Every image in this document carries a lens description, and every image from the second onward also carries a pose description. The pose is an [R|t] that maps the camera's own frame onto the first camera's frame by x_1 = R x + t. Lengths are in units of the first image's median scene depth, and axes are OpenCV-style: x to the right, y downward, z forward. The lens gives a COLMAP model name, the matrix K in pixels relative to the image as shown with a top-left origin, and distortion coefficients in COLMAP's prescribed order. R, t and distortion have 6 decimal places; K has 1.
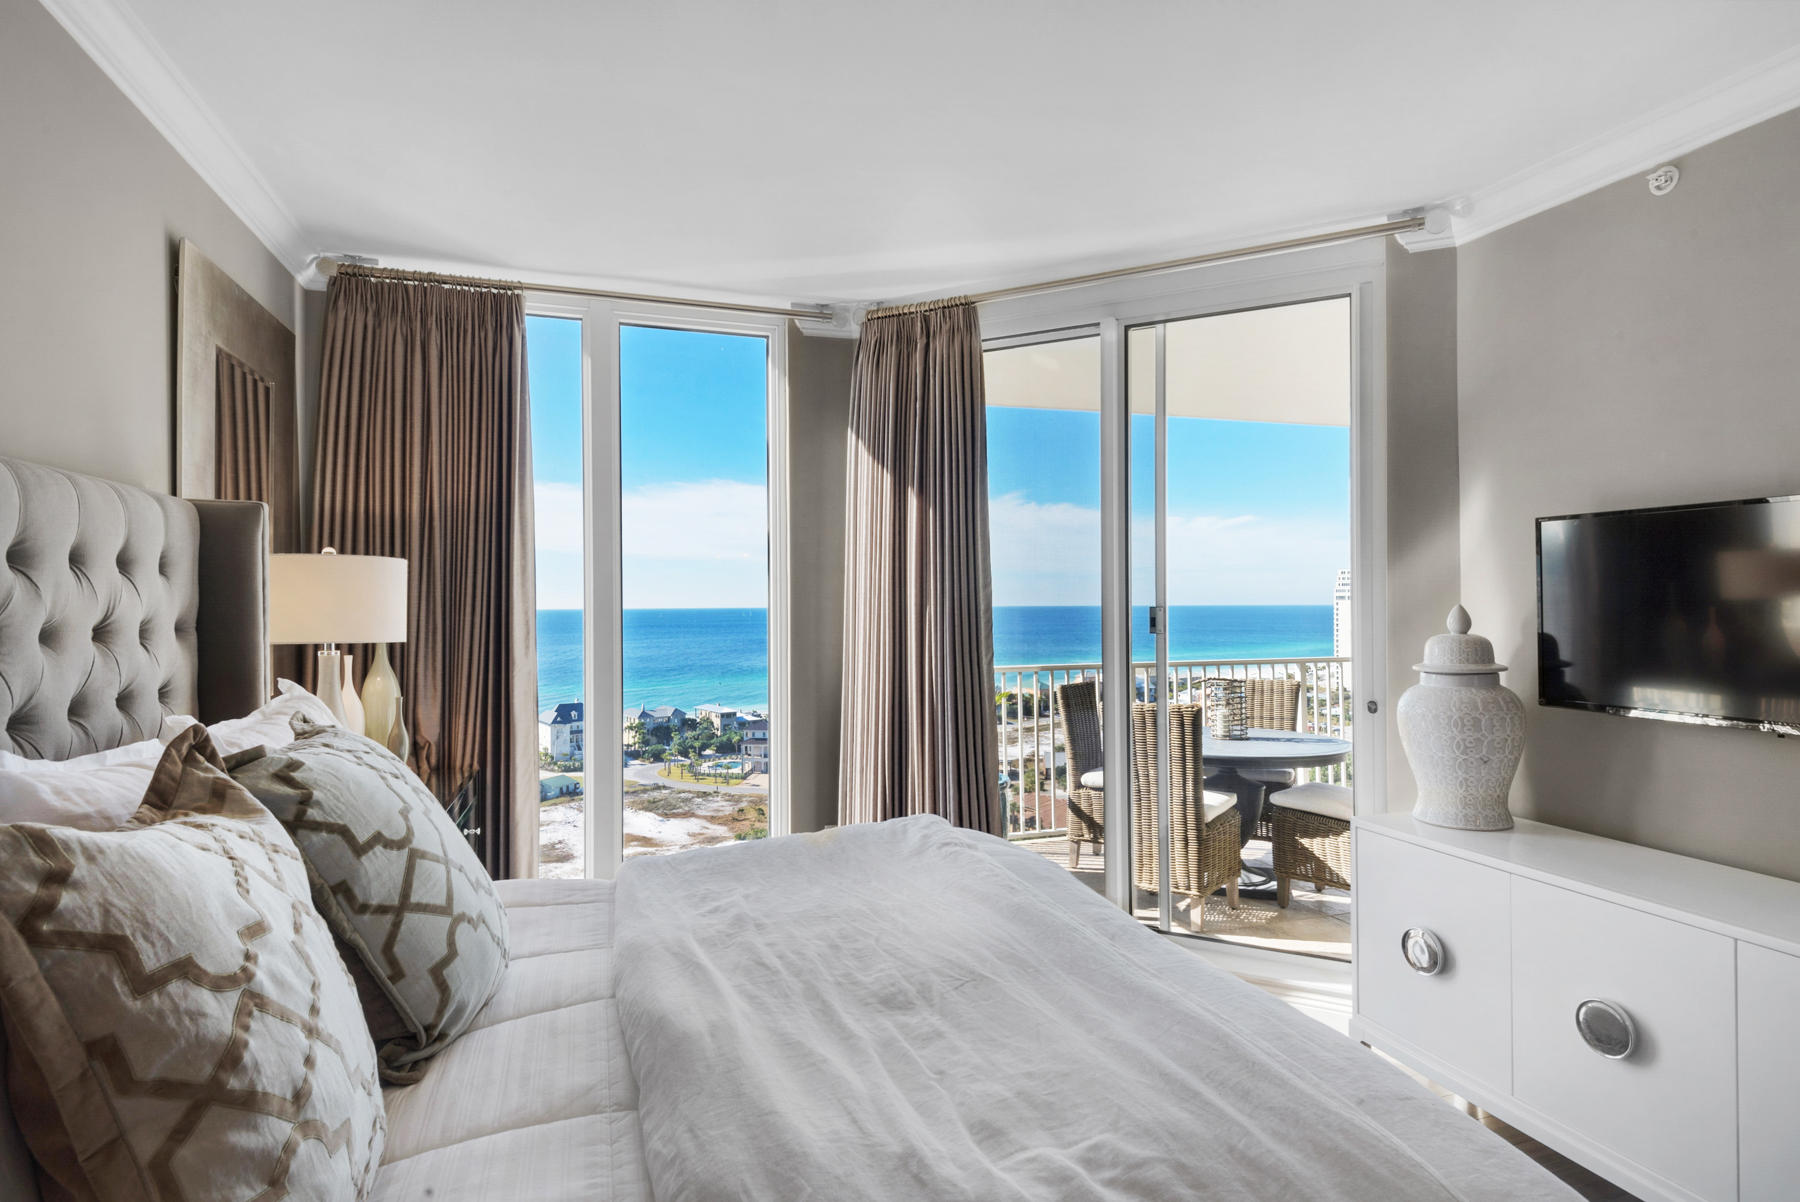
lens RADIAL K [[930.3, 0, 897.2], [0, 930.3, 613.7], [0, 0, 1]] dist [0.029414, -0.007037]
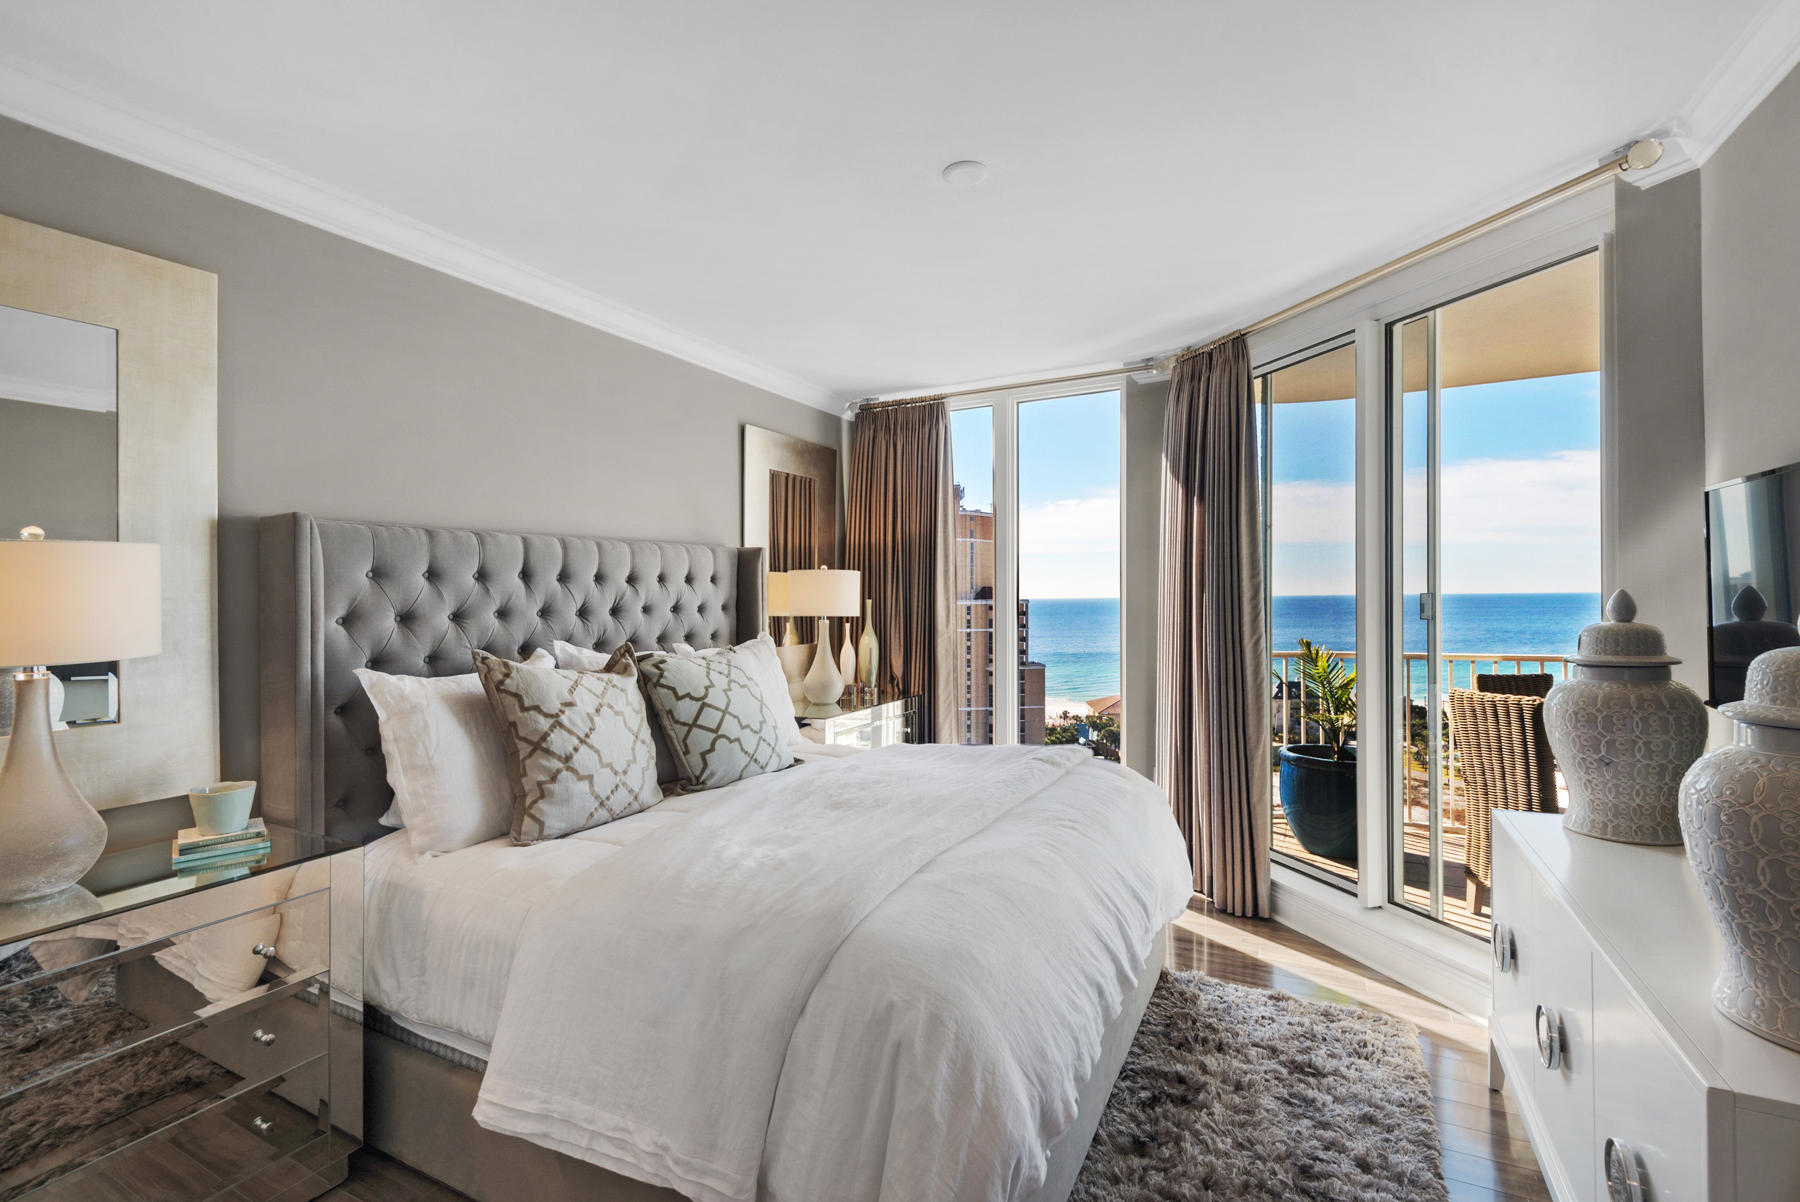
lens RADIAL K [[816.9, 0, 905.9], [0, 816.9, 594.9], [0, 0, 1]] dist [0.021579, -0.011985]
pose [[0.699477, -0.004314, -0.714642, 0.690145], [0.000227, 0.999983, -0.005815, -0.001650], [0.714655, 0.003905, 0.699466, -0.028294]]
